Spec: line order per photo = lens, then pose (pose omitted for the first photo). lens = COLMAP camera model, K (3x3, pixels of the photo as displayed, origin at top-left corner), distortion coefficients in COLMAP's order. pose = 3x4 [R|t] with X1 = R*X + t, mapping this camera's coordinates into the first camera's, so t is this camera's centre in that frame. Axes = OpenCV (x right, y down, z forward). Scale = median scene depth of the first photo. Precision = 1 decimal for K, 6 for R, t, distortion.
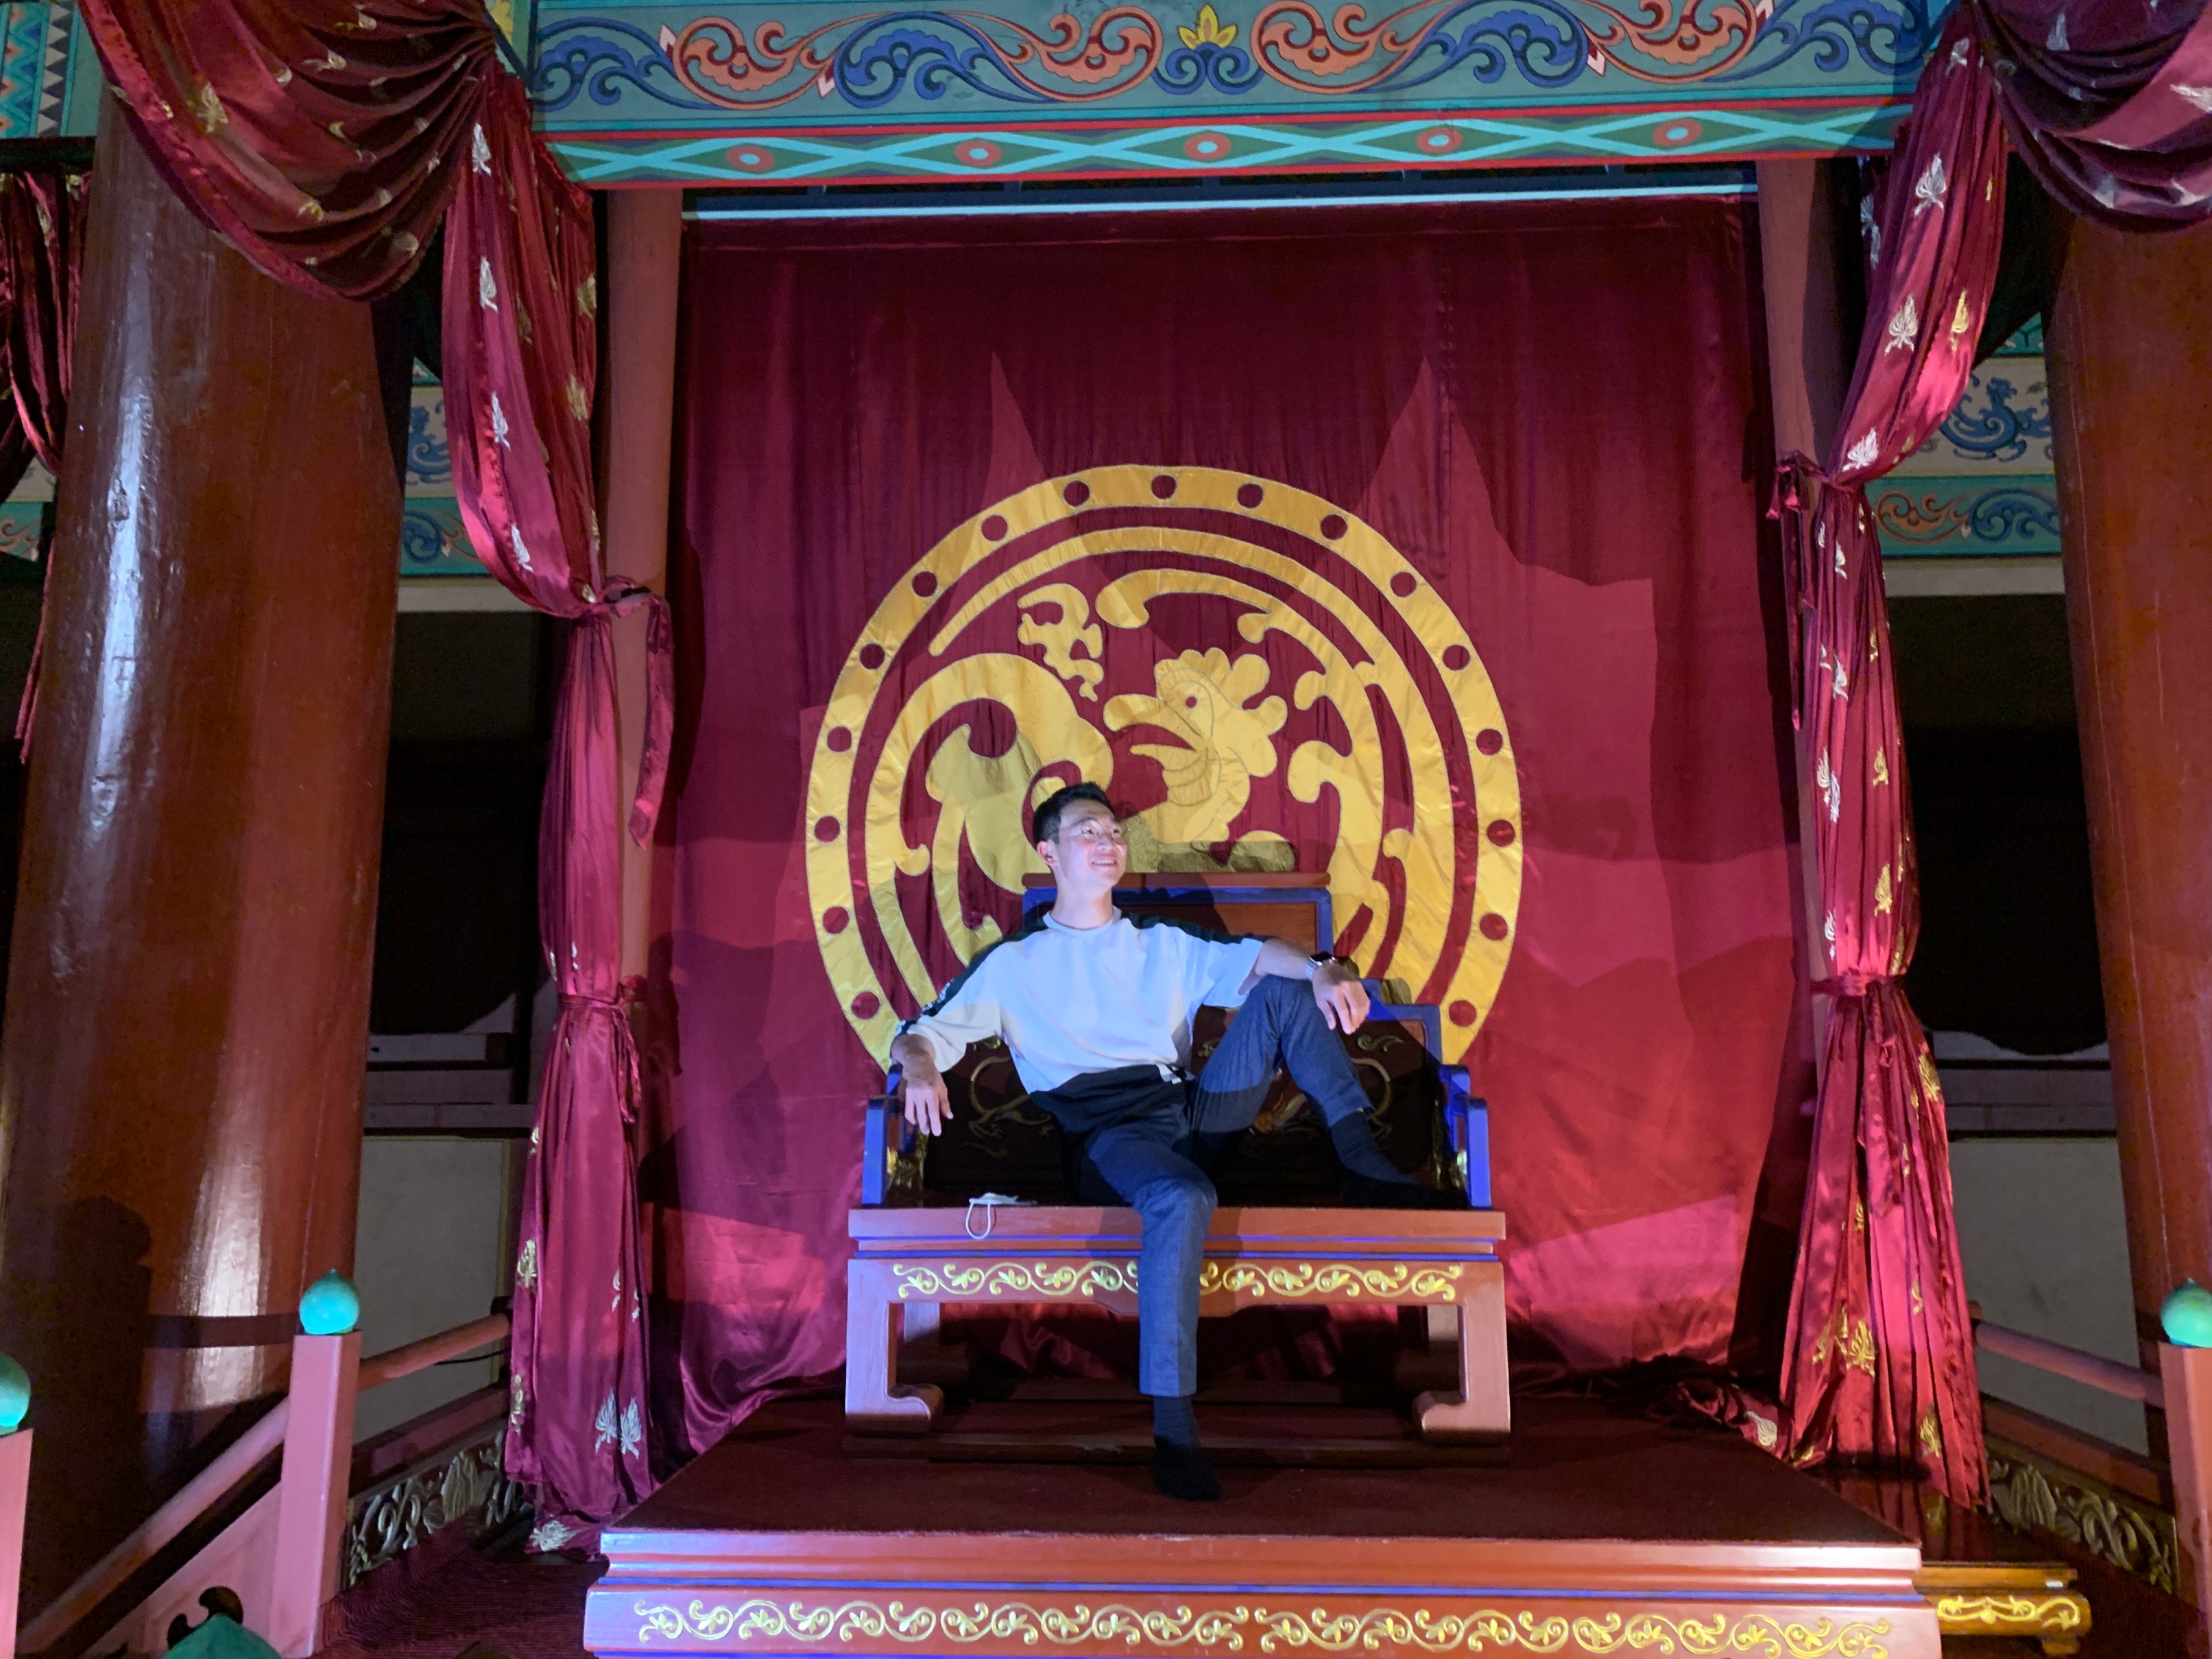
lens RADIAL K [[2462.1, 0, 1106.0], [0, 2462.1, 829.5], [0, 0, 1]] dist [0.390691, -1.632157]
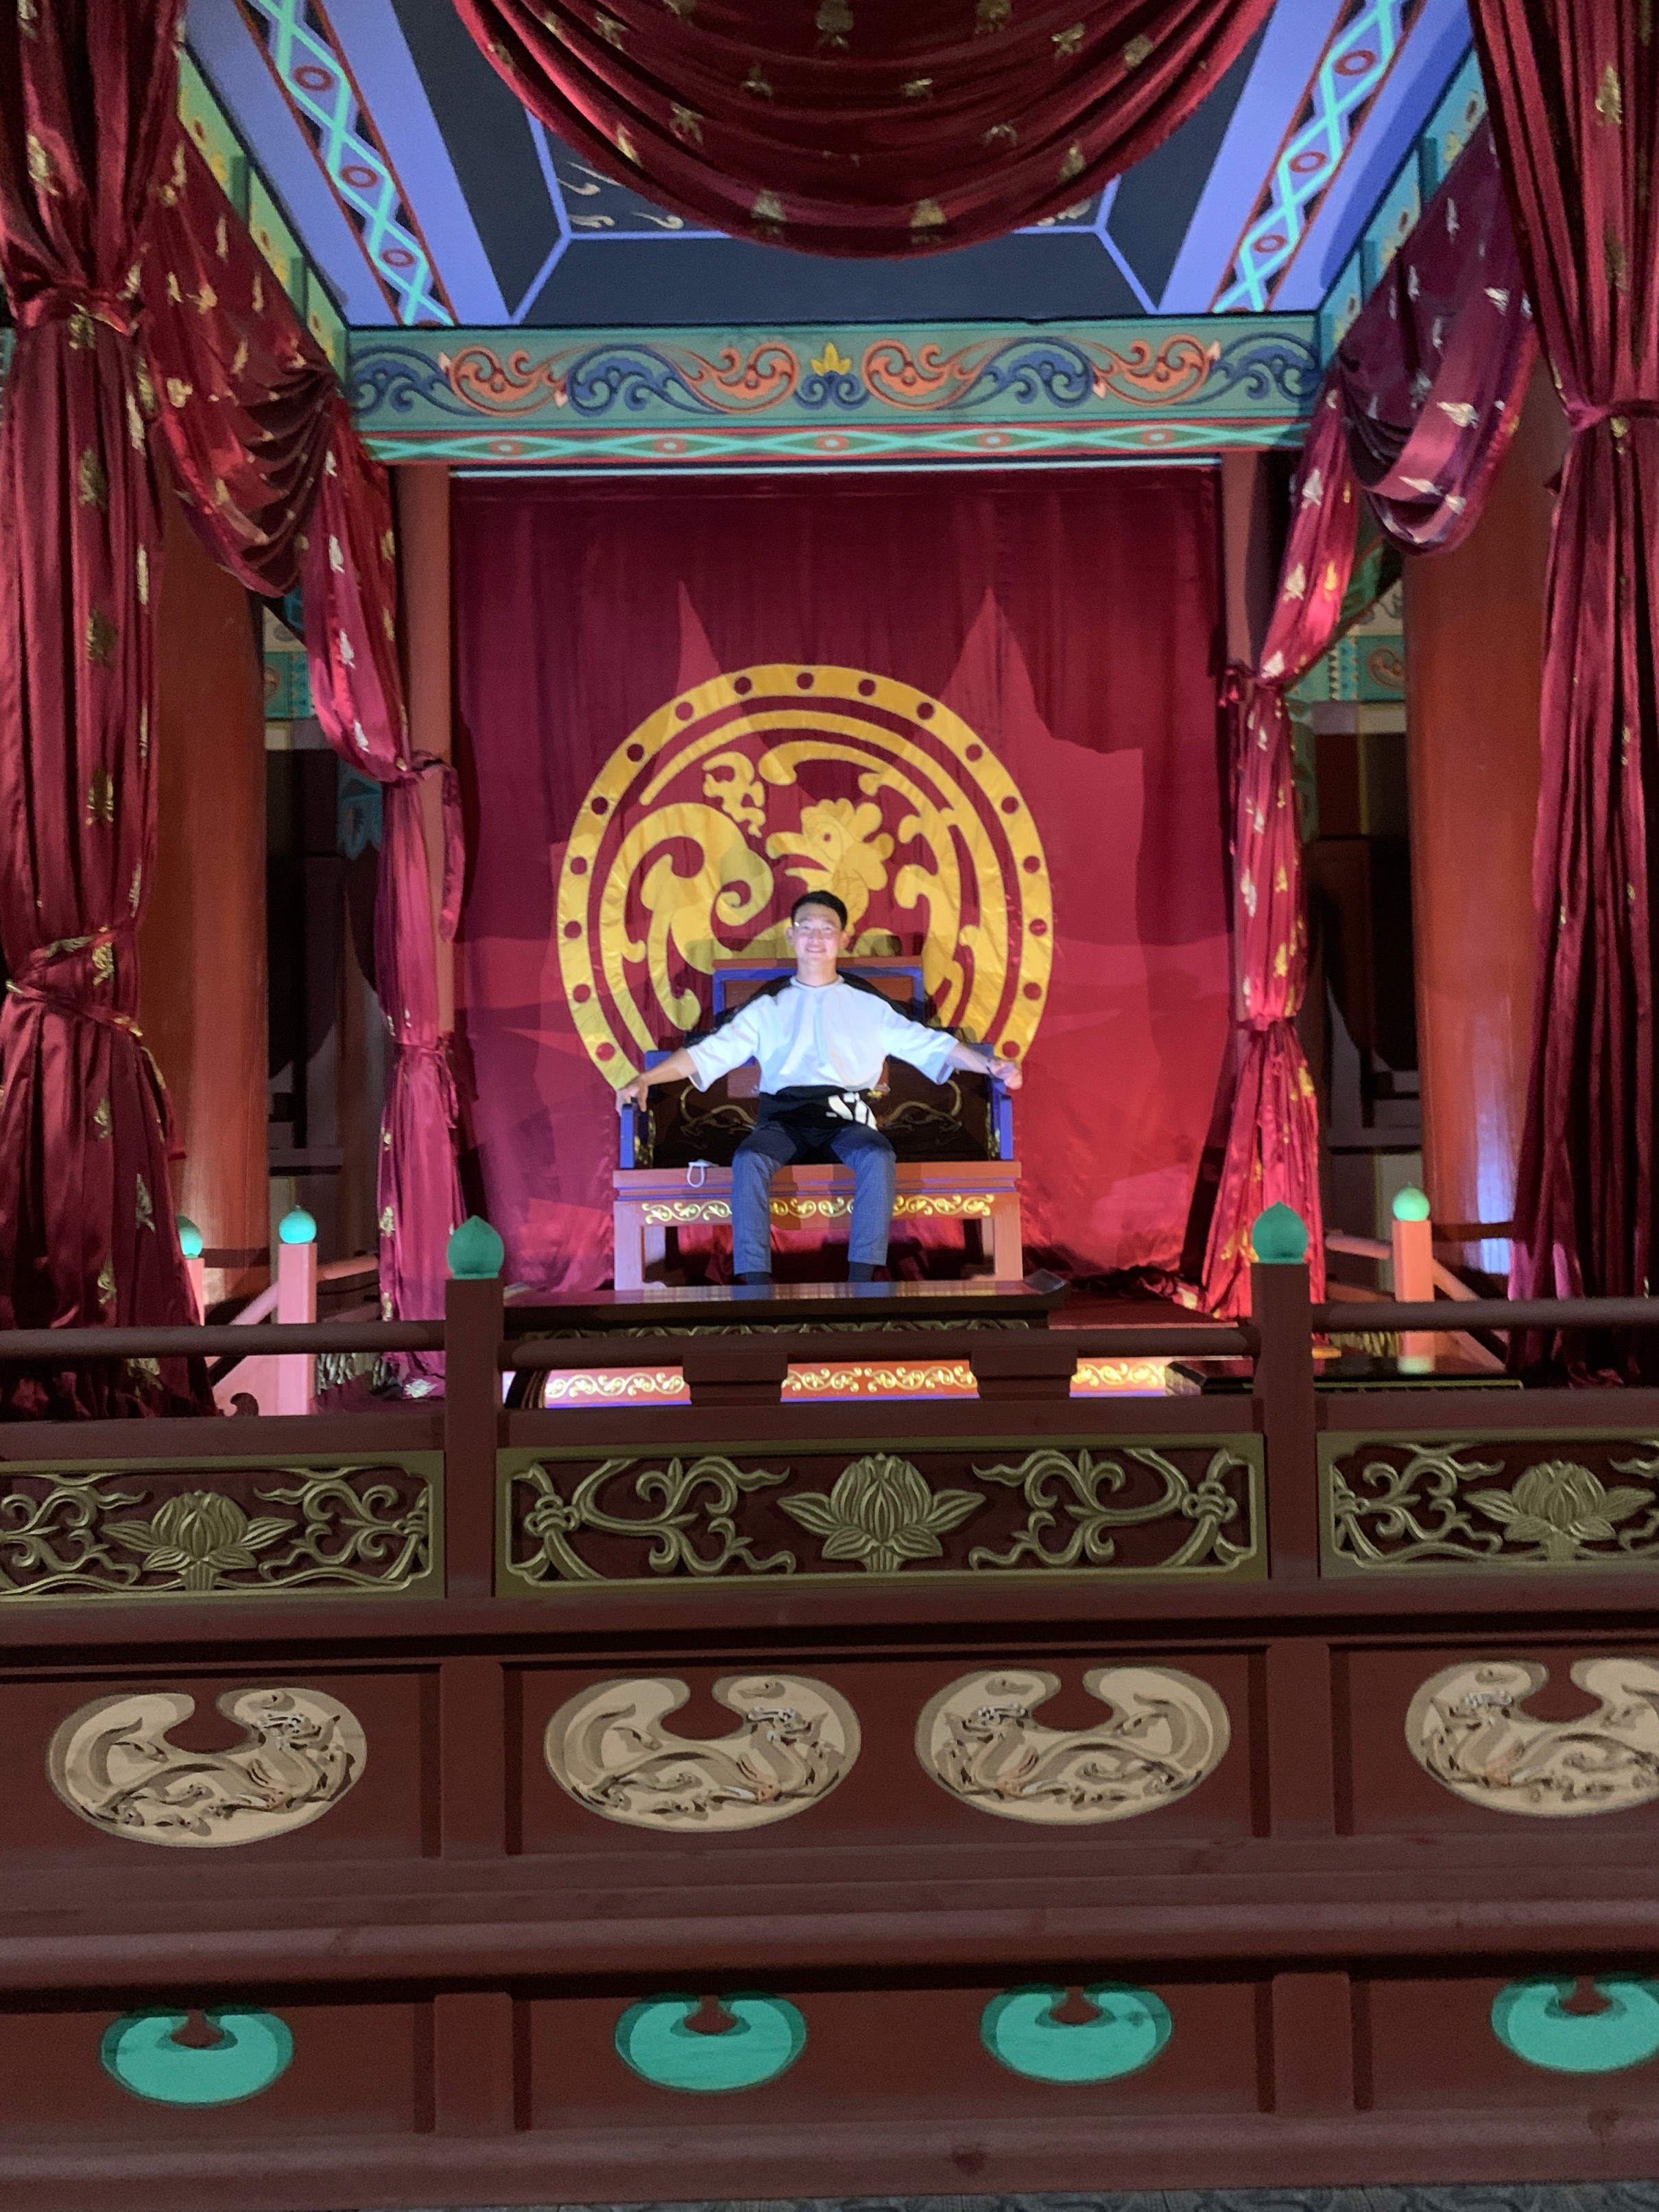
lens RADIAL K [[2462.1, 0, 829.5], [0, 2462.1, 1106.0], [0, 0, 1]] dist [0.390691, -1.632157]
pose [[0.999426, -0.014870, 0.030446, -0.010070], [0.012580, 0.997172, 0.074097, -0.003007], [-0.031462, -0.073672, 0.996786, -0.451830]]
